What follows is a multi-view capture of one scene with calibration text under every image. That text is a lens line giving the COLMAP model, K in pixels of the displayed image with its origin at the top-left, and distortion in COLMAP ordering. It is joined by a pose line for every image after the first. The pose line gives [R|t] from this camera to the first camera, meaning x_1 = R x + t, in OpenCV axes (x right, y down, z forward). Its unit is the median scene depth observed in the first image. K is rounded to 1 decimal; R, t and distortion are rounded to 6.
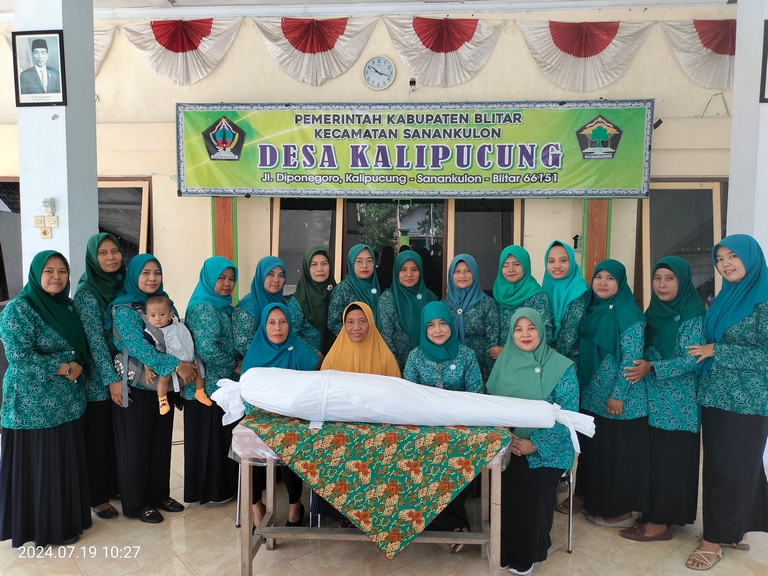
lens RADIAL K [[568.8, 0, 387.8], [0, 568.8, 289.5], [0, 0, 1]] dist [0.020326, -0.040014]
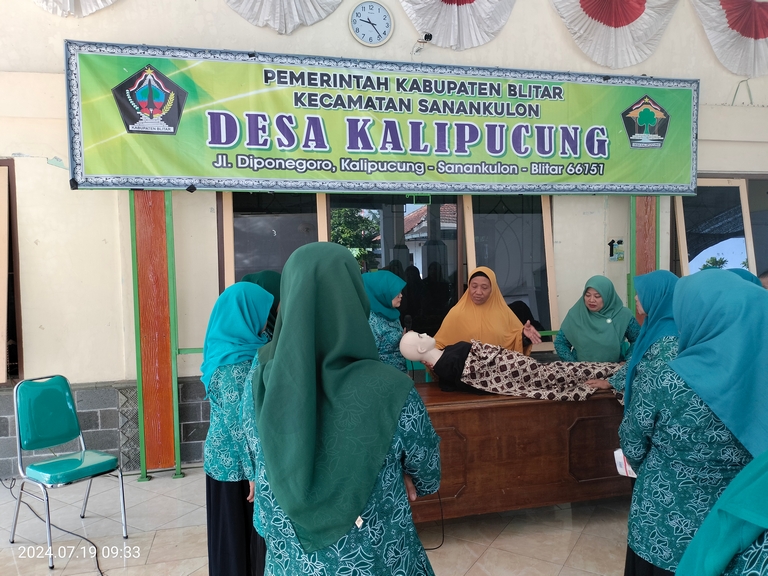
lens RADIAL K [[568.8, 0, 389.2], [0, 568.8, 291.1], [0, 0, 1]] dist [0.020326, -0.040014]
pose [[0.954727, -0.042145, 0.294484, -0.229161], [0.046886, 0.998859, -0.009053, -0.029172], [-0.293767, 0.022450, 0.955614, 0.307028]]
